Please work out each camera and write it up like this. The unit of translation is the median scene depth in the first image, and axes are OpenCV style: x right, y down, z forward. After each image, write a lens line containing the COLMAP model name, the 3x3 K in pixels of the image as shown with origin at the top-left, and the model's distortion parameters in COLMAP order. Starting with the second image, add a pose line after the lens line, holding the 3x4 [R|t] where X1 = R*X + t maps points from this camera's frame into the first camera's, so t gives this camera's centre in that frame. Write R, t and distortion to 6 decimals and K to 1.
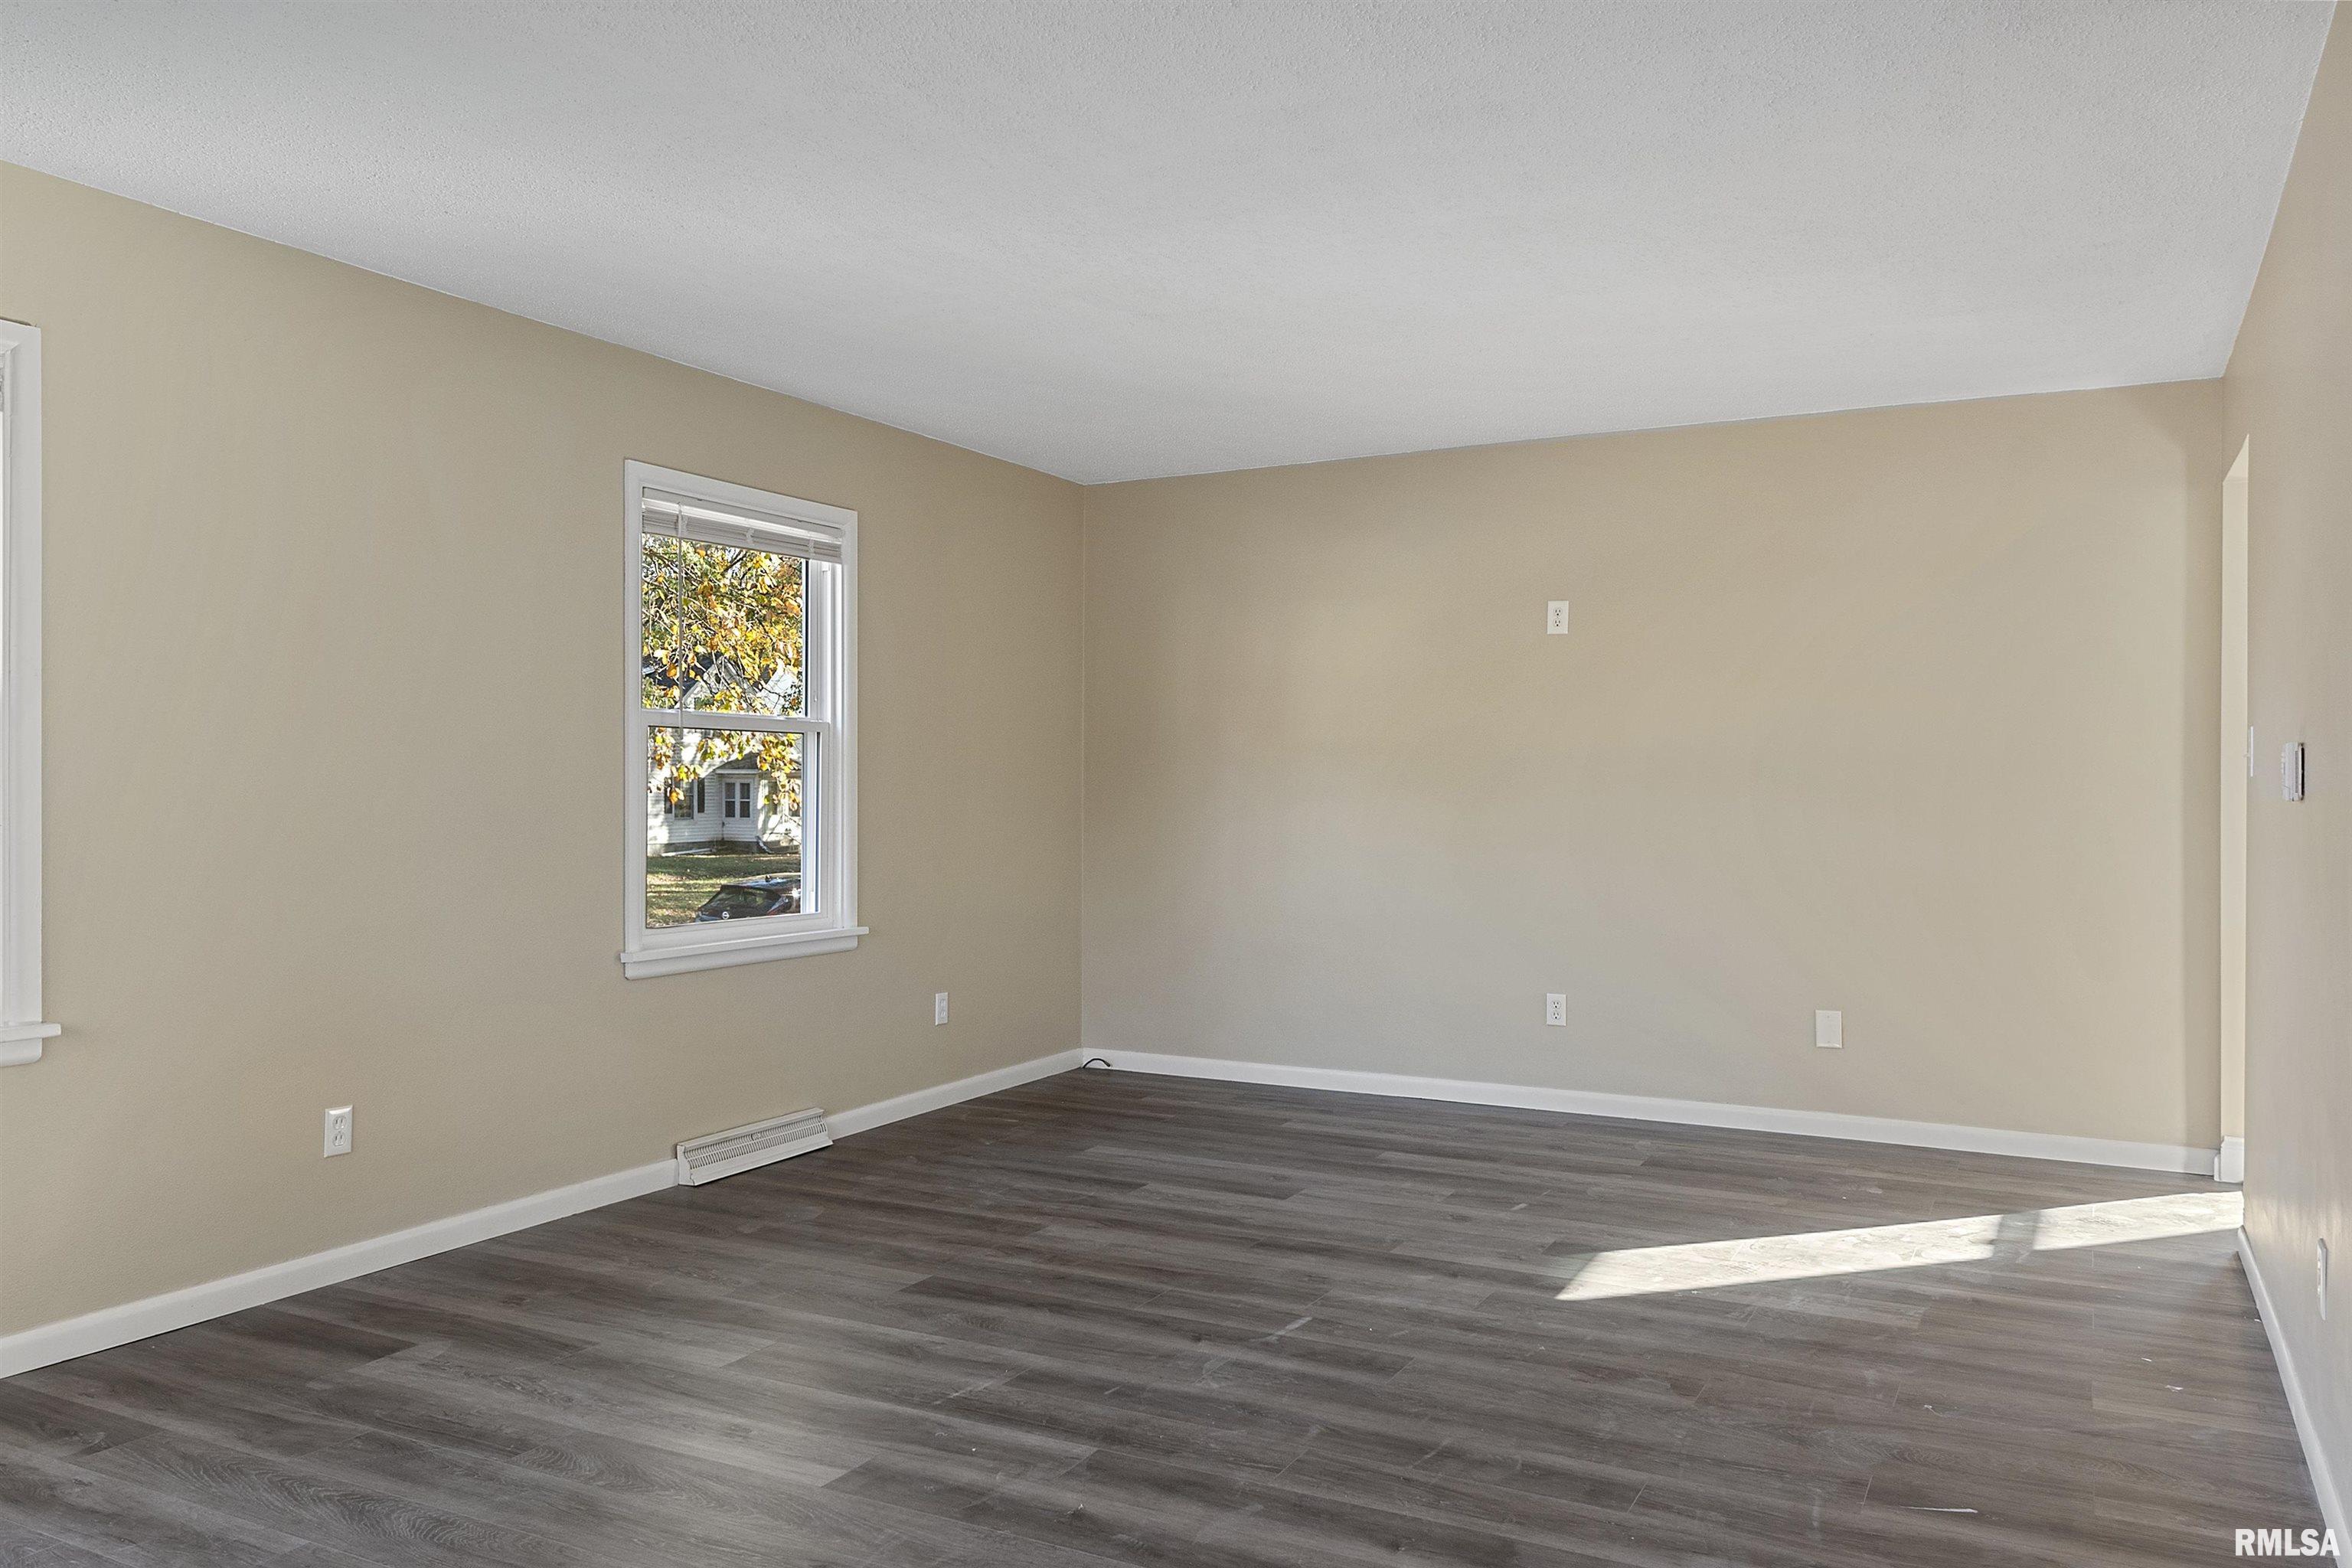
lens RADIAL K [[1708.5, 0, 1169.5], [0, 1708.5, 763.9], [0, 0, 1]] dist [0.059942, -0.061017]
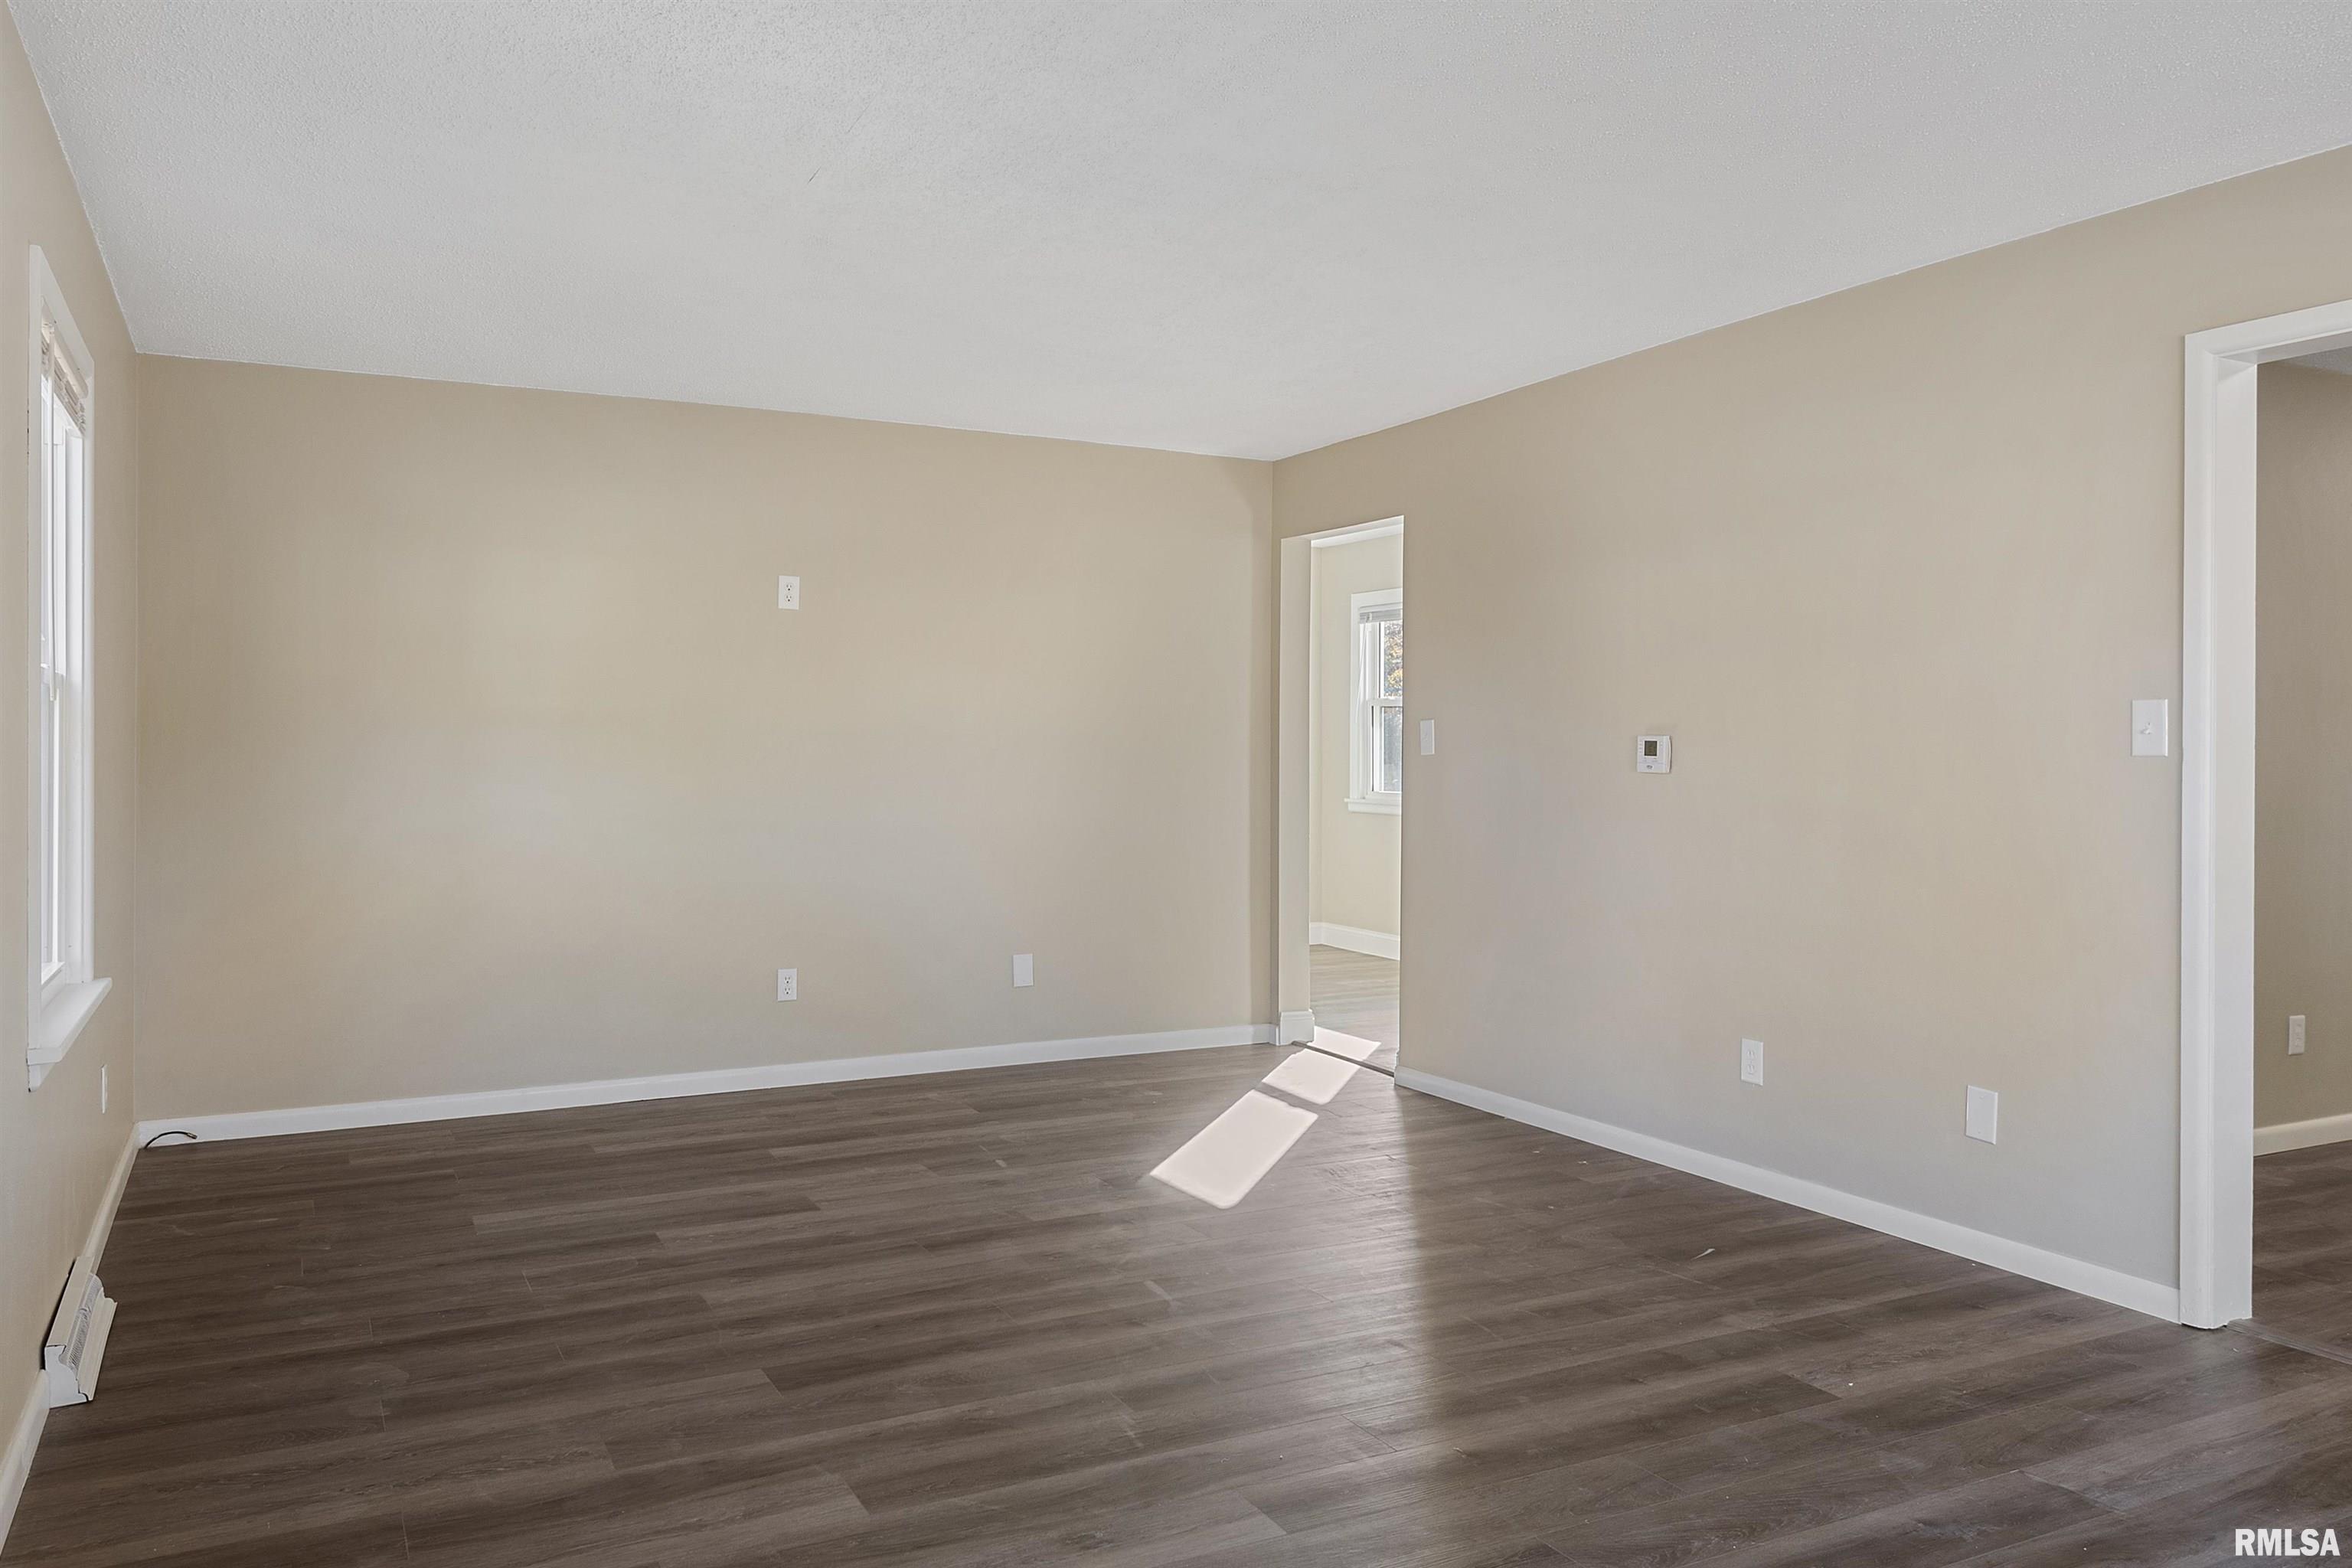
lens RADIAL K [[1708.5, 0, 1169.5], [0, 1708.5, 763.9], [0, 0, 1]] dist [0.059942, -0.061017]
pose [[0.562391, -0.007998, 0.826832, -0.687261], [-0.010231, 0.999809, 0.016630, -0.006844], [-0.826808, -0.017812, 0.562202, 0.369257]]
